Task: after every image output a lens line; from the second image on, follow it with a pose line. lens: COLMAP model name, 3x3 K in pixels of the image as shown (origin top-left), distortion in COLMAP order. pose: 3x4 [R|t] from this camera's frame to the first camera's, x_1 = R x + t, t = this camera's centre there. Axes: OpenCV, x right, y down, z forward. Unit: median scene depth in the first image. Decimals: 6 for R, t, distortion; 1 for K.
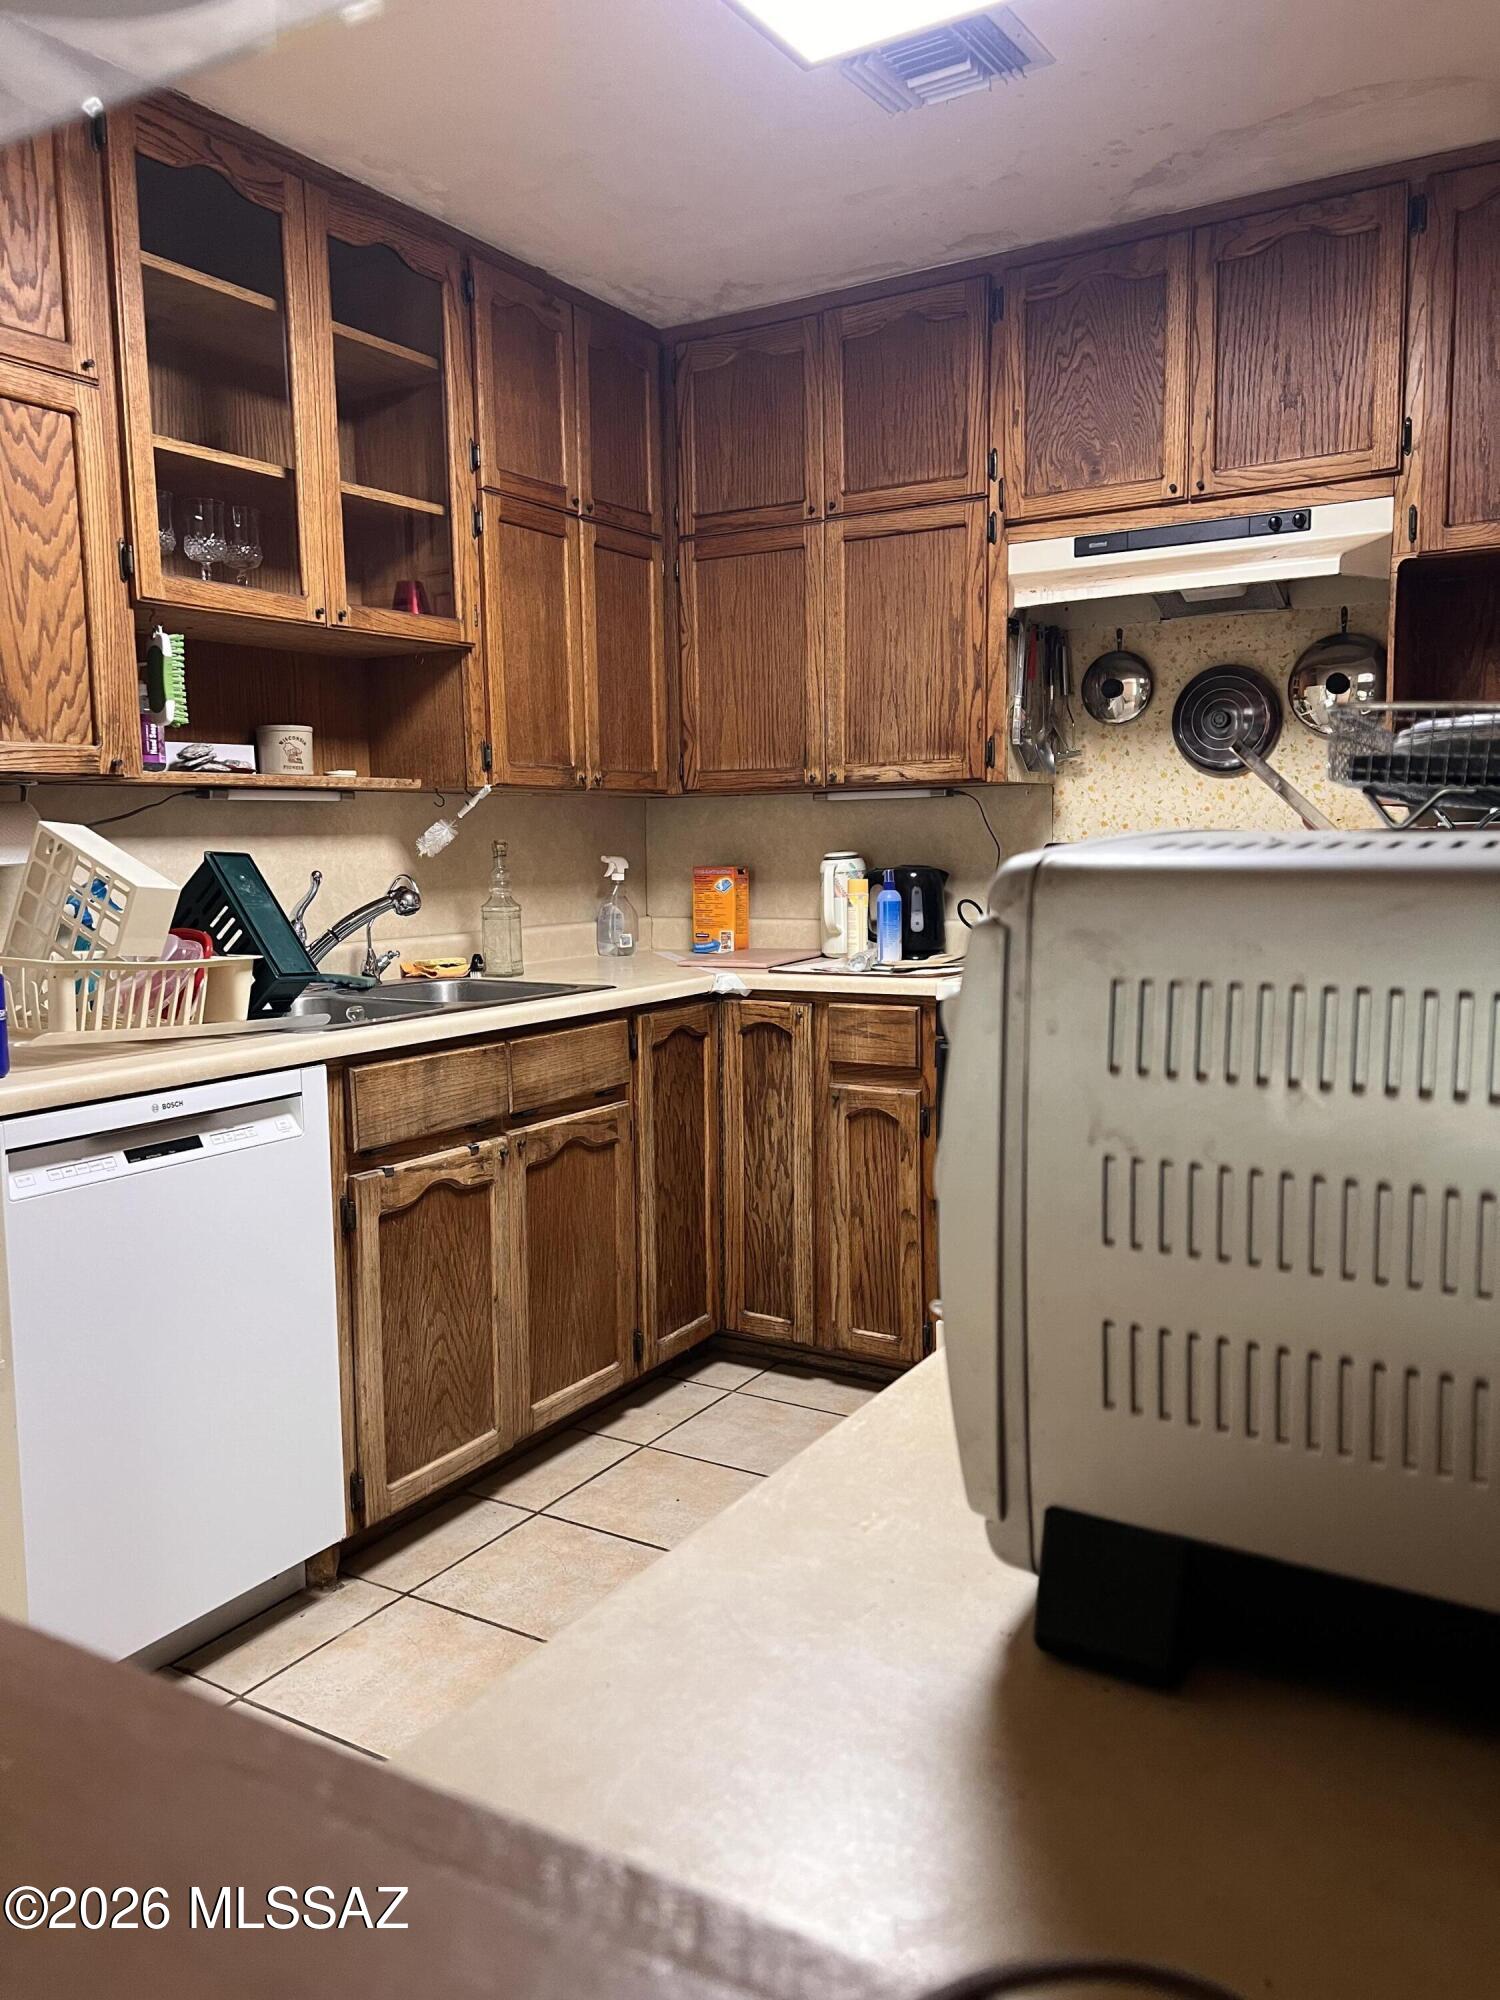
lens RADIAL K [[1500.0, 0, 753.7], [0, 1500.0, 1006.8], [0, 0, 1]] dist [0.091213, -0.138181]
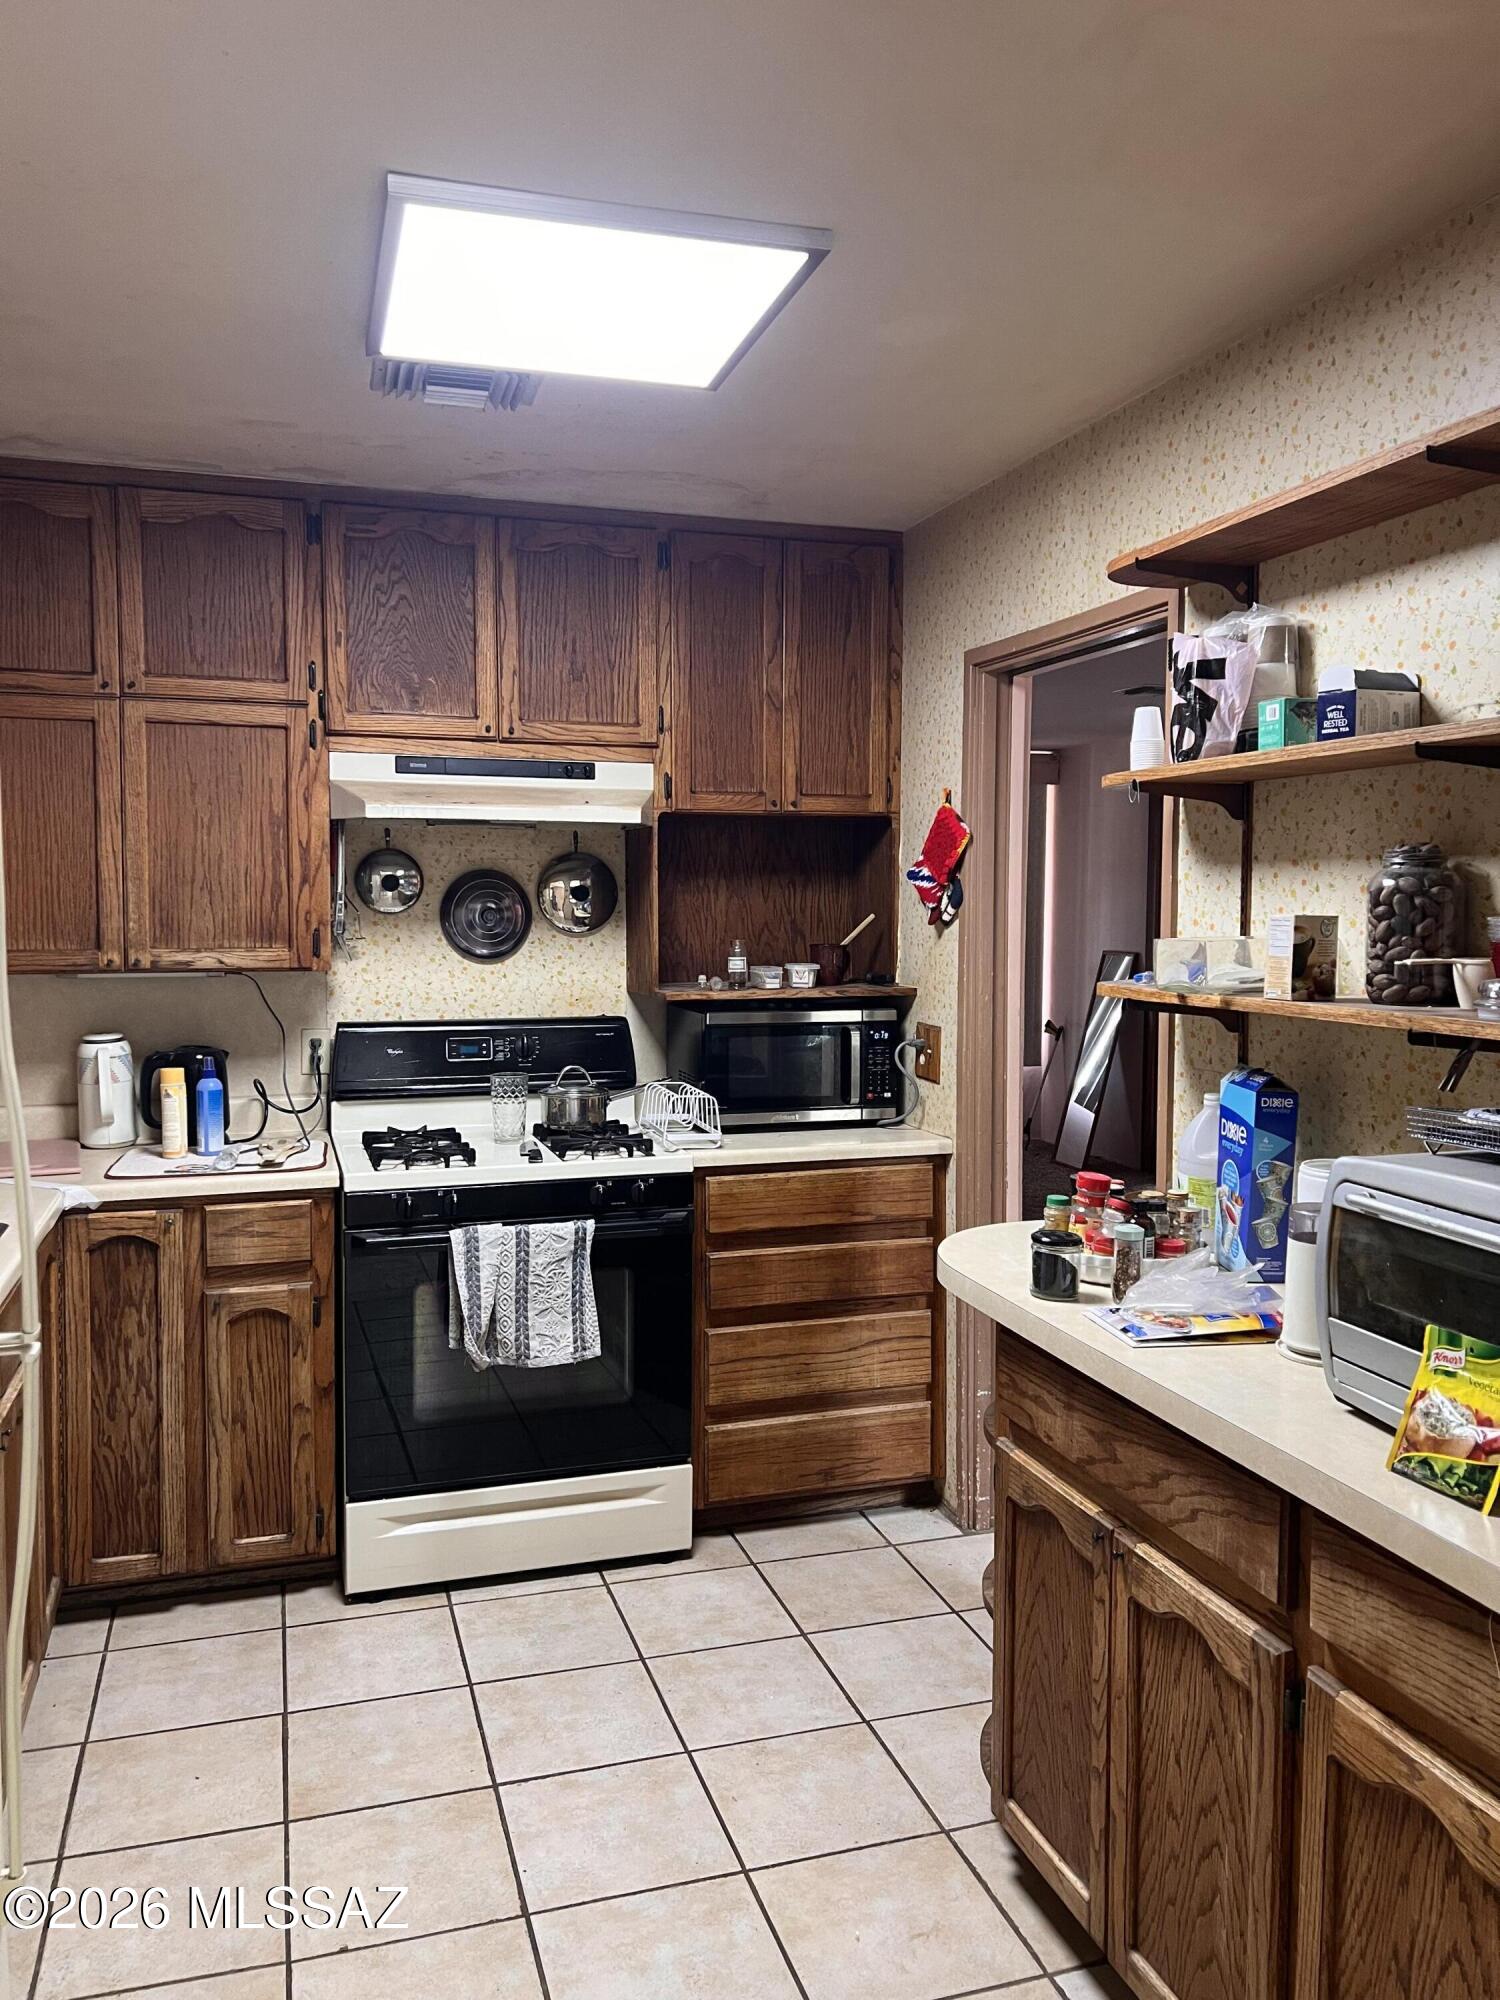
lens RADIAL K [[1500.0, 0, 753.7], [0, 1500.0, 1006.8], [0, 0, 1]] dist [0.091213, -0.138181]
pose [[0.658155, -0.034901, 0.752073, -0.454021], [0.069620, 0.997466, -0.014638, -0.093548], [-0.749656, 0.061994, 0.658917, 0.091934]]
